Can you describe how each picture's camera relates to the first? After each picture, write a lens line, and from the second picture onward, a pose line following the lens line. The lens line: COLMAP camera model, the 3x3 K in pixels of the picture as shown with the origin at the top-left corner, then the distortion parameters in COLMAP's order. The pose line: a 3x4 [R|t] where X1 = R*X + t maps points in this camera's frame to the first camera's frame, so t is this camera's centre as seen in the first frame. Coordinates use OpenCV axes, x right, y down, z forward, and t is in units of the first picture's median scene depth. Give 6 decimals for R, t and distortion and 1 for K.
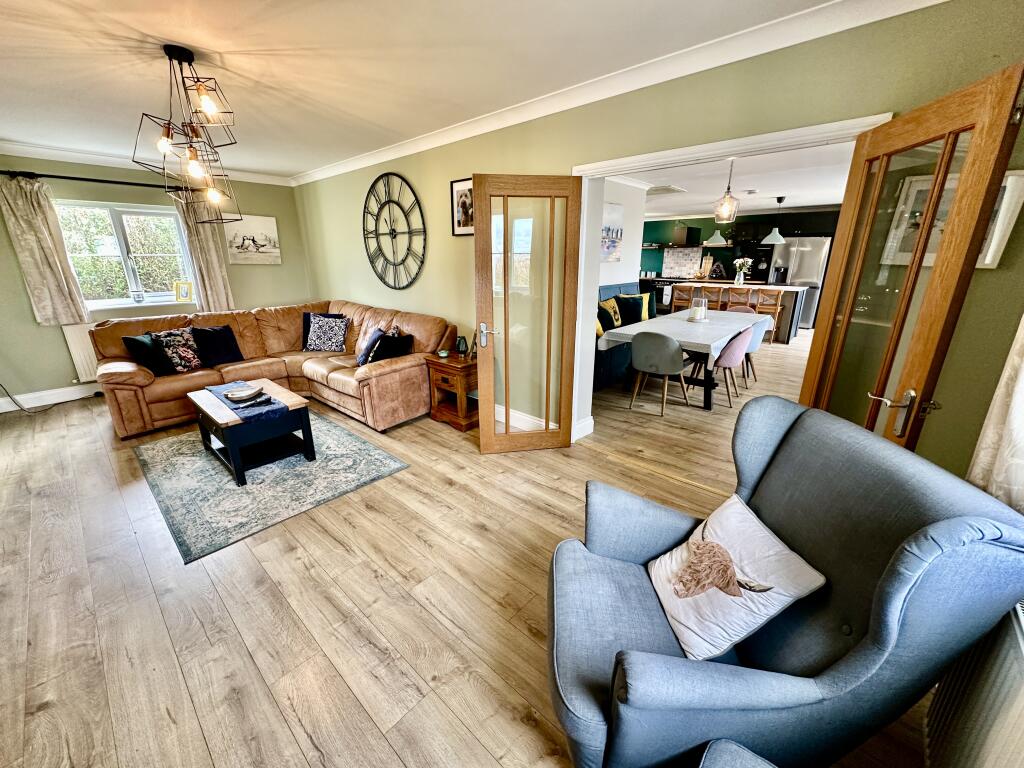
lens RADIAL K [[405.1, 0, 510.6], [0, 405.1, 379.6], [0, 0, 1]] dist [-0.000259, -0.000073]
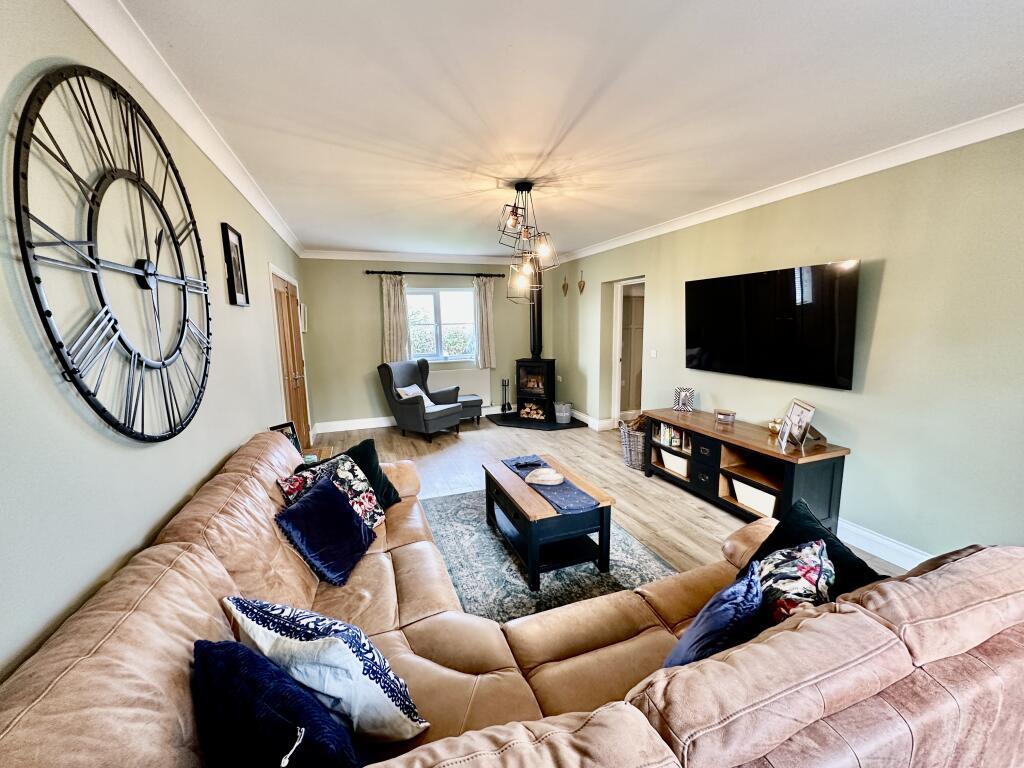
lens RADIAL K [[409.5, 0, 509.6], [0, 409.5, 387.6], [0, 0, 1]] dist [-0.001940, -0.000304]
pose [[-0.883293, -0.052707, 0.465849, -1.222071], [0.157733, 0.902322, 0.401167, -0.628118], [-0.441491, 0.427827, -0.788701, 2.020375]]
